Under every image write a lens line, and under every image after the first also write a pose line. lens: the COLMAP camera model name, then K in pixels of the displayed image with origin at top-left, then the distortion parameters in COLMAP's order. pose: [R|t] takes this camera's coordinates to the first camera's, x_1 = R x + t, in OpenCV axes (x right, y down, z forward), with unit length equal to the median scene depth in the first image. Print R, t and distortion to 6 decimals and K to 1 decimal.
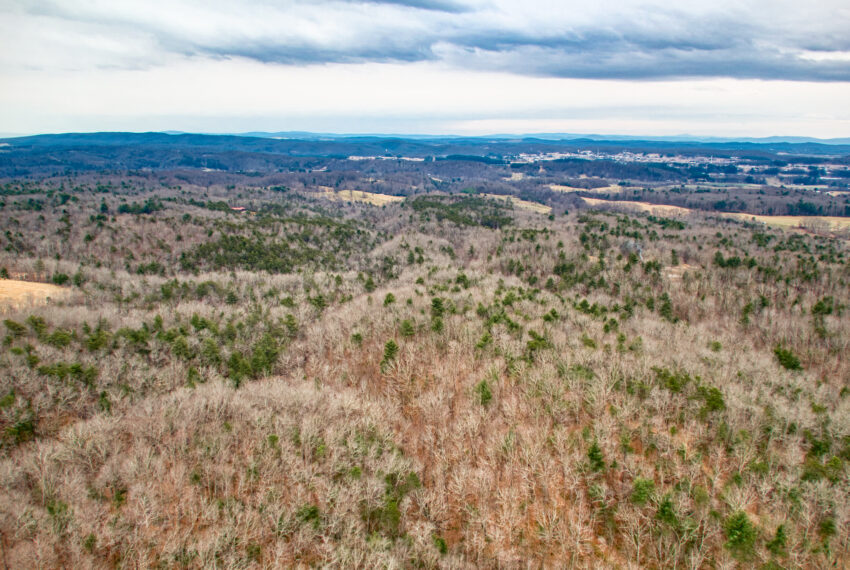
lens RADIAL K [[600.3, 0, 425.9], [0, 600.3, 288.4], [0, 0, 1]] dist [0.004716, -0.062543]
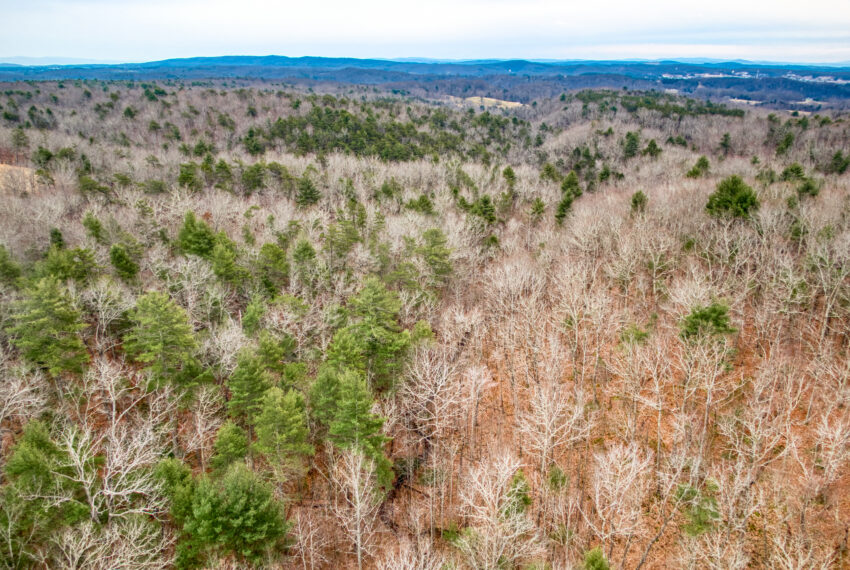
lens RADIAL K [[600.3, 0, 424.1], [0, 600.3, 287.6], [0, 0, 1]] dist [0.004716, -0.062543]
pose [[0.981967, 0.064337, -0.177771, -0.110233], [-0.044280, 0.992427, 0.114576, 0.024817], [0.183796, -0.104638, 0.977379, 0.420741]]
